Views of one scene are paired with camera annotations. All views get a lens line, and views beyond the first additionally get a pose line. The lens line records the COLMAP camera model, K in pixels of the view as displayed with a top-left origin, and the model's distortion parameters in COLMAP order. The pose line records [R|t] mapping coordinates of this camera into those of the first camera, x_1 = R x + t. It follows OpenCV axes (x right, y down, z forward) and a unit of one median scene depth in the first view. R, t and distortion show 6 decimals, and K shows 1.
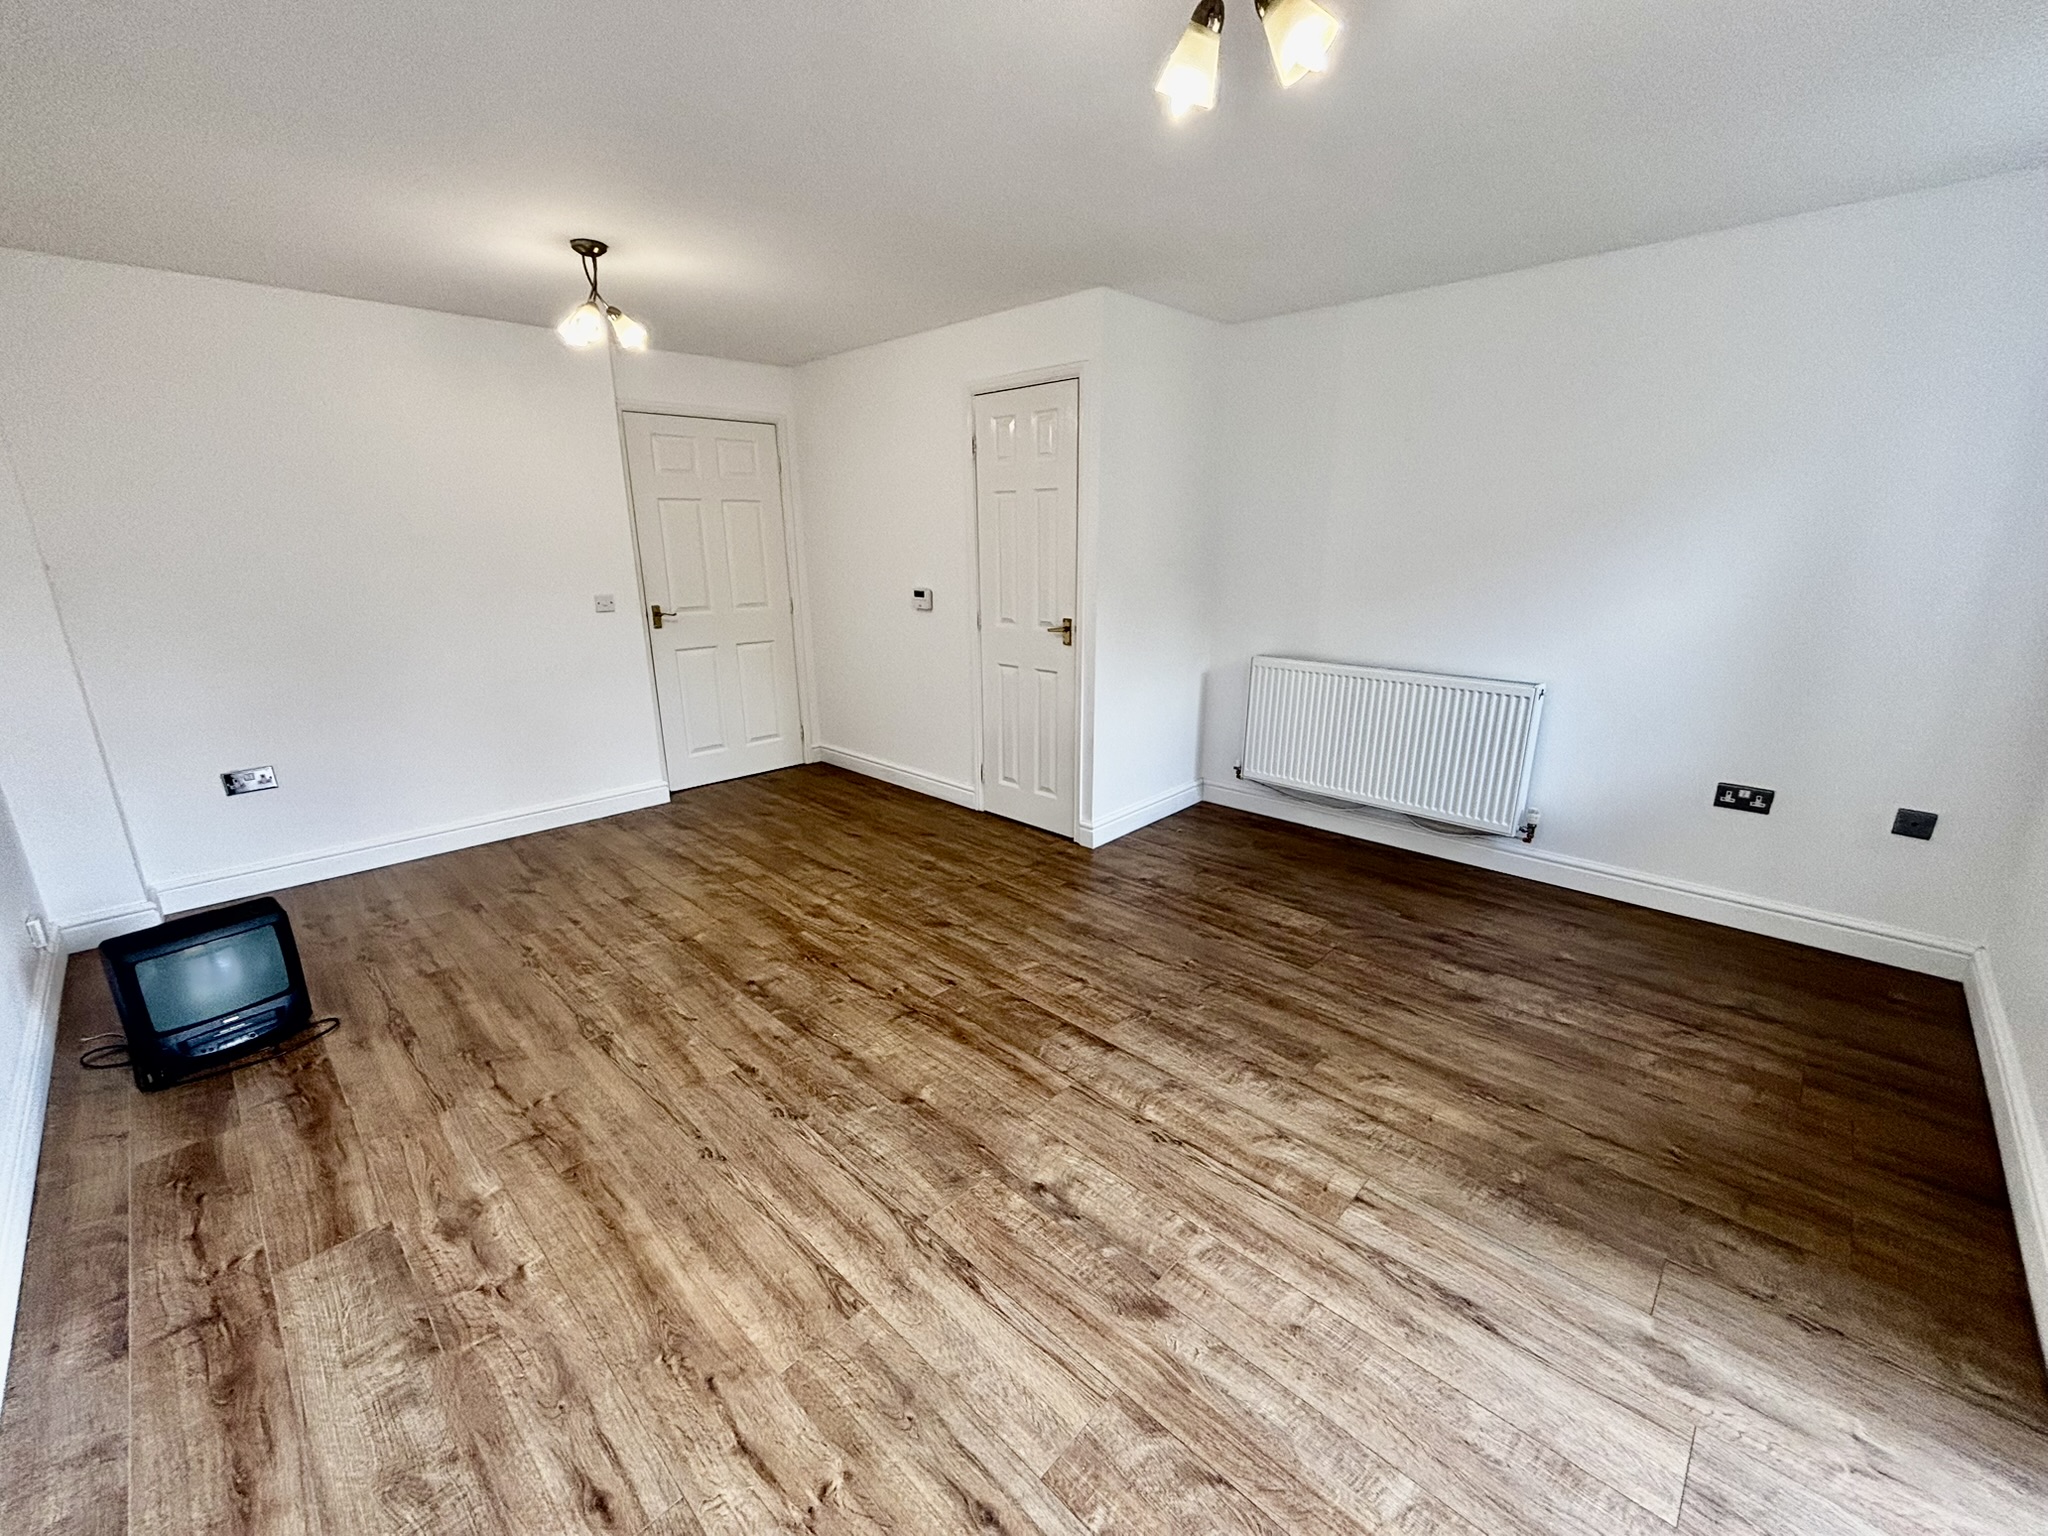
lens RADIAL K [[828.9, 0, 1023.1], [0, 828.9, 770.7], [0, 0, 1]] dist [-0.002434, 0.000330]
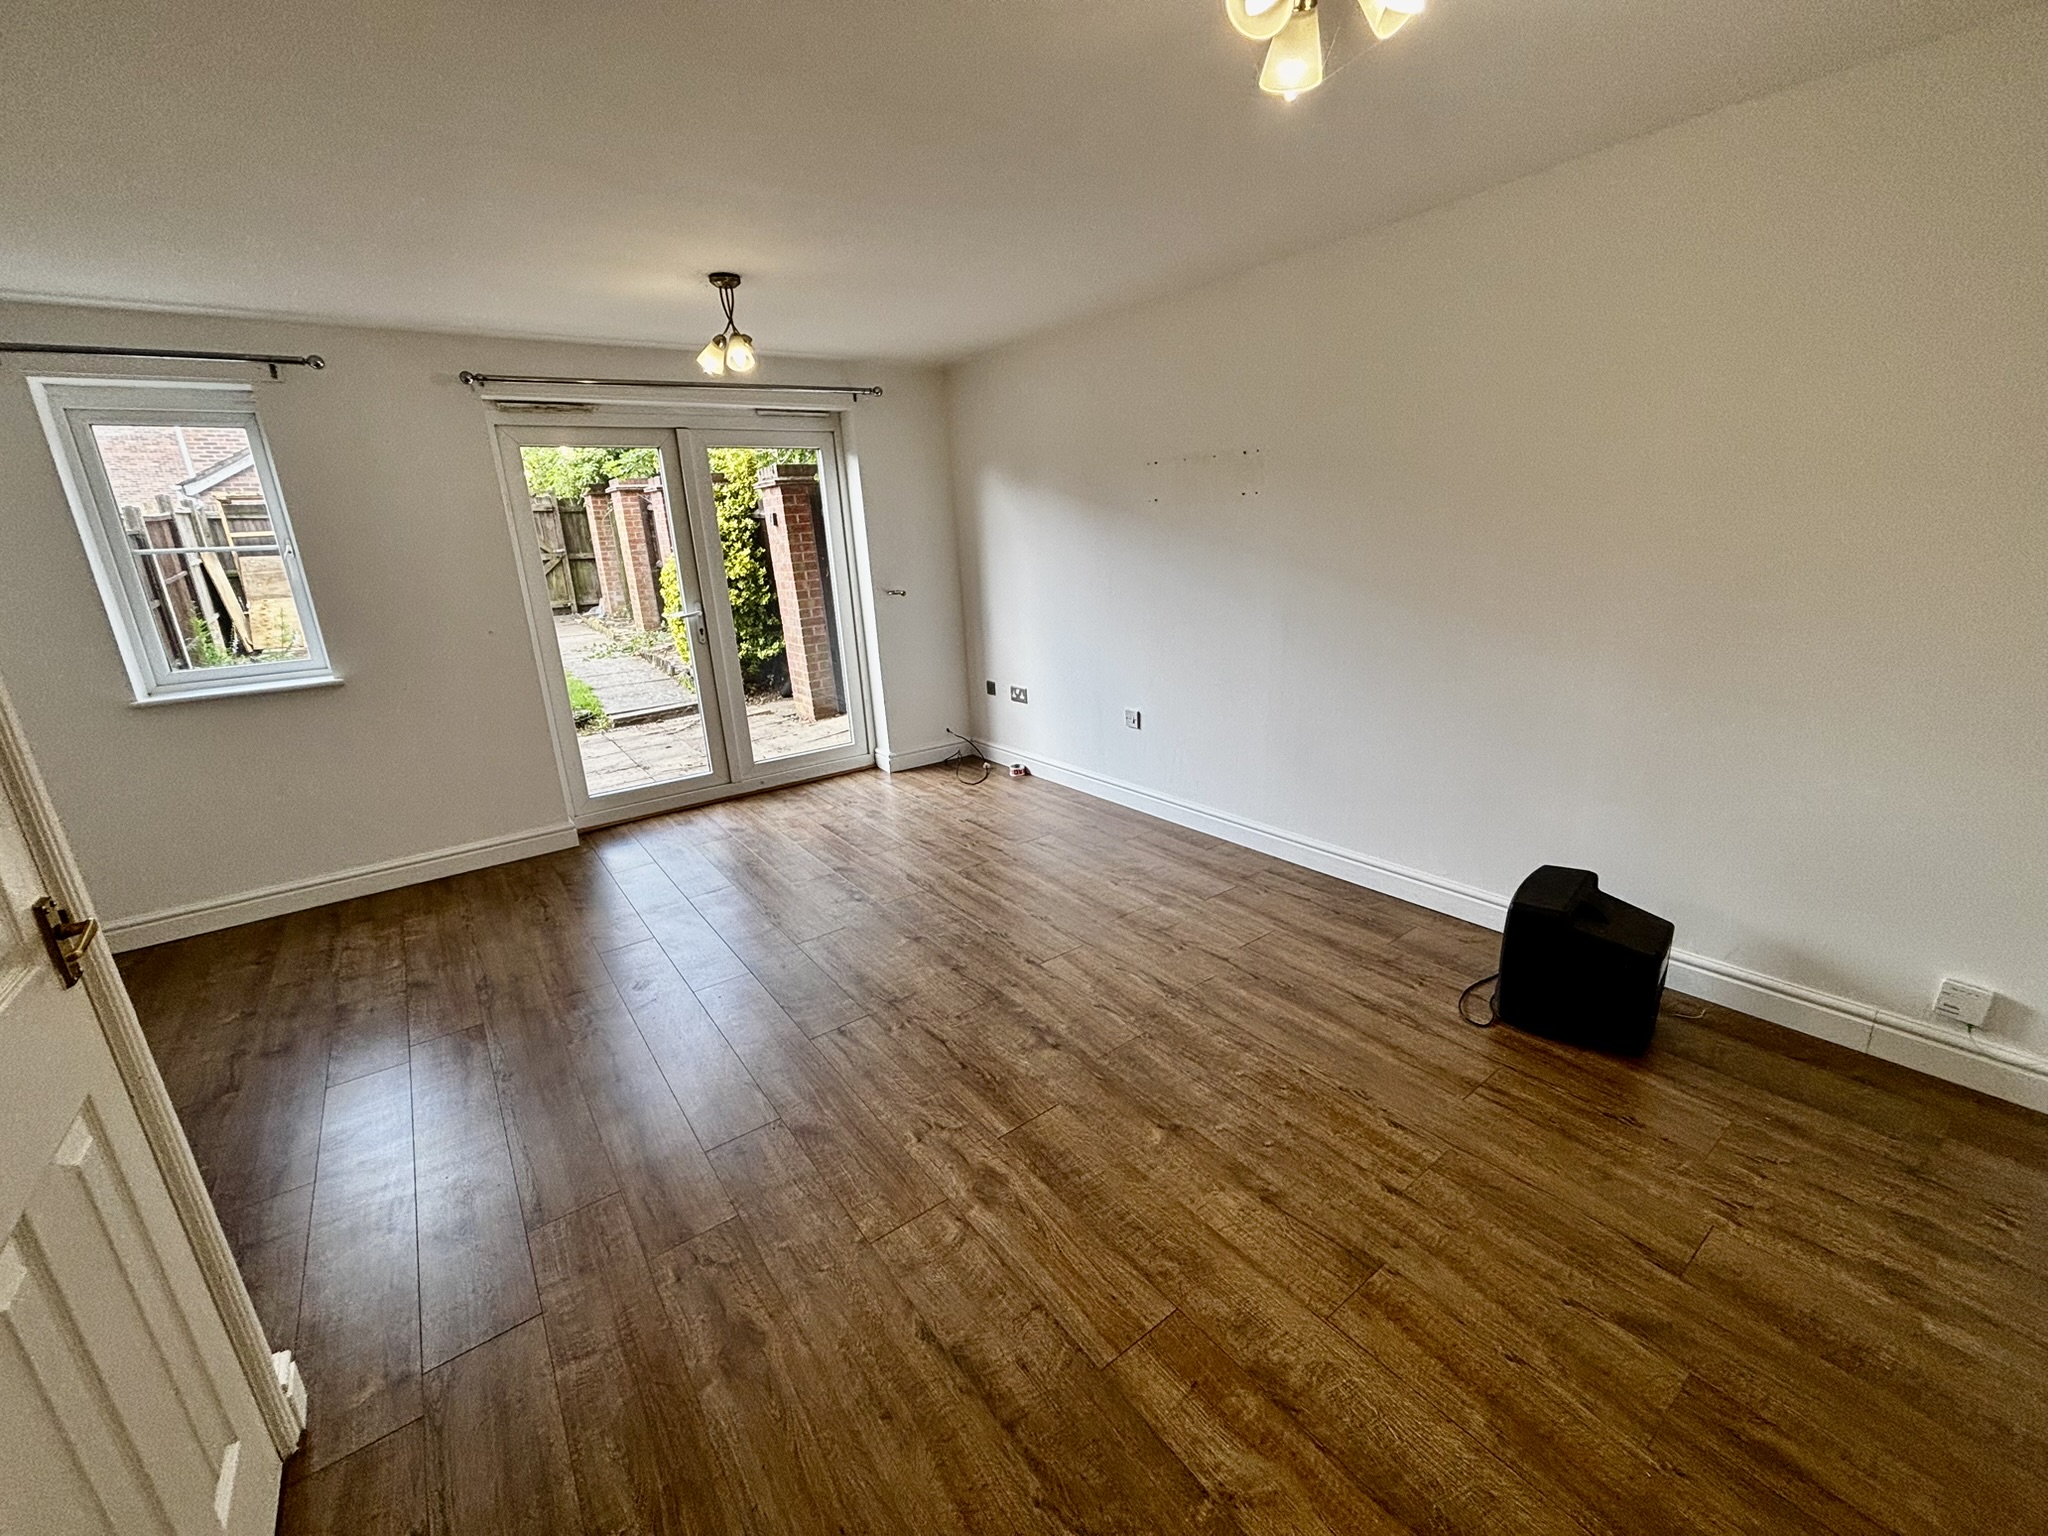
lens RADIAL K [[828.9, 0, 1024.1], [0, 828.9, 764.1], [0, 0, 1]] dist [-0.002434, 0.000330]
pose [[-0.984932, 0.009605, 0.172676, -0.489778], [0.100497, 0.844365, 0.526258, -0.505690], [-0.140747, 0.535682, -0.832608, 1.716158]]
